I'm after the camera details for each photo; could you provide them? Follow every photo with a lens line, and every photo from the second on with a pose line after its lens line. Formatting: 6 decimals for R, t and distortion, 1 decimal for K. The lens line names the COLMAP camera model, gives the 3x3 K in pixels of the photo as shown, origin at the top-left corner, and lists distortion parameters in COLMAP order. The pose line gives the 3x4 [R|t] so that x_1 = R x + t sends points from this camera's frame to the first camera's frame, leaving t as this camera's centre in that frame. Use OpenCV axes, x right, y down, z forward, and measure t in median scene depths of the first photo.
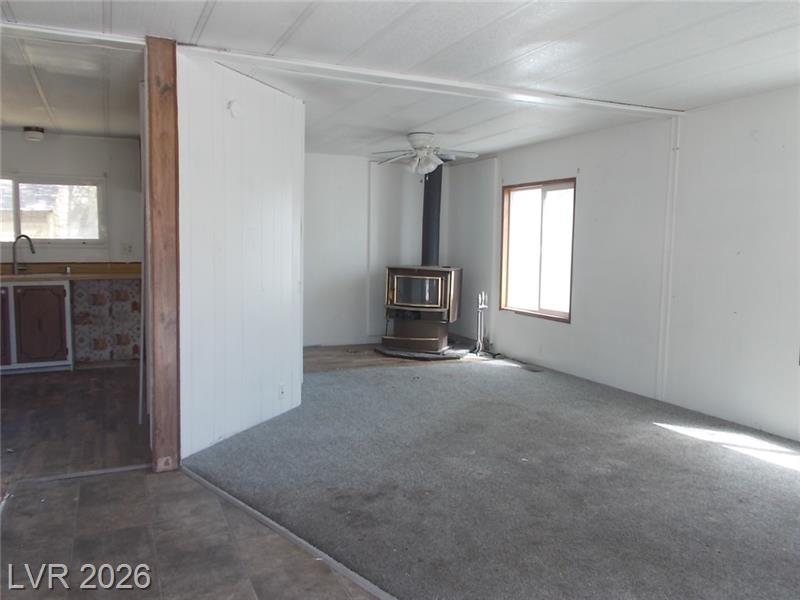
lens RADIAL K [[626.8, 0, 401.8], [0, 626.8, 293.2], [0, 0, 1]] dist [0.021514, -0.008707]
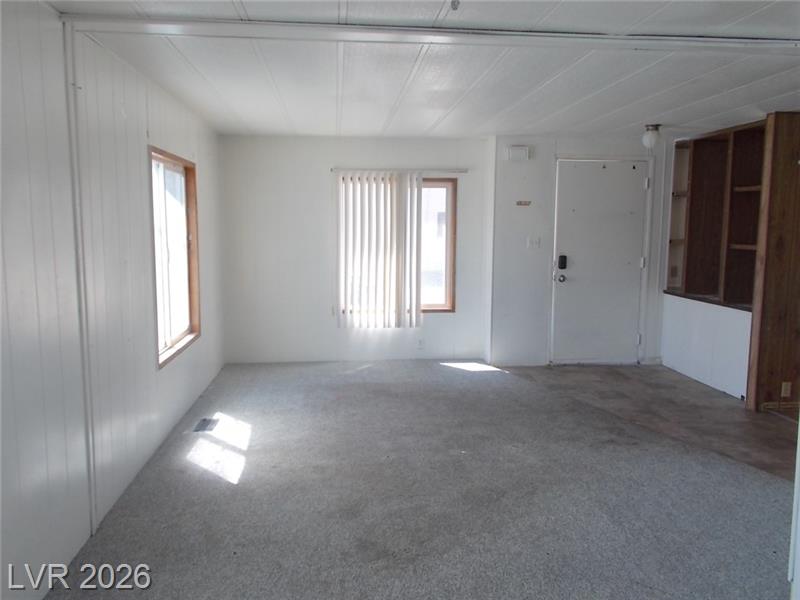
lens RADIAL K [[626.8, 0, 398.2], [0, 626.8, 299.7], [0, 0, 1]] dist [0.021514, -0.008707]
pose [[-0.943250, -0.057864, 0.327003, -0.019952], [0.008624, 0.980102, 0.198307, -0.114365], [-0.331972, 0.189873, -0.923982, 1.094537]]
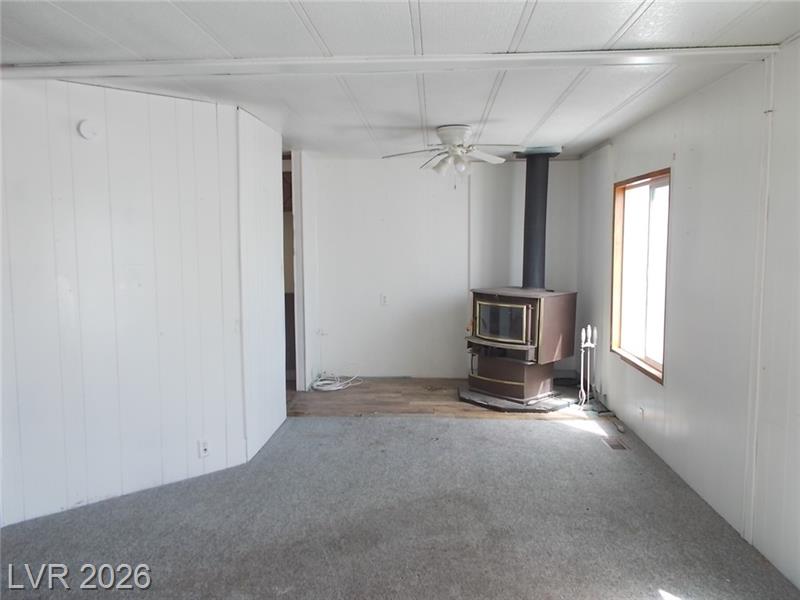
lens RADIAL K [[626.8, 0, 399.9], [0, 626.8, 295.8], [0, 0, 1]] dist [0.021514, -0.008707]
pose [[0.881206, 0.021004, -0.472266, 0.311513], [-0.017160, 0.999775, 0.012447, -0.047644], [0.472421, -0.002864, 0.881368, 0.253689]]
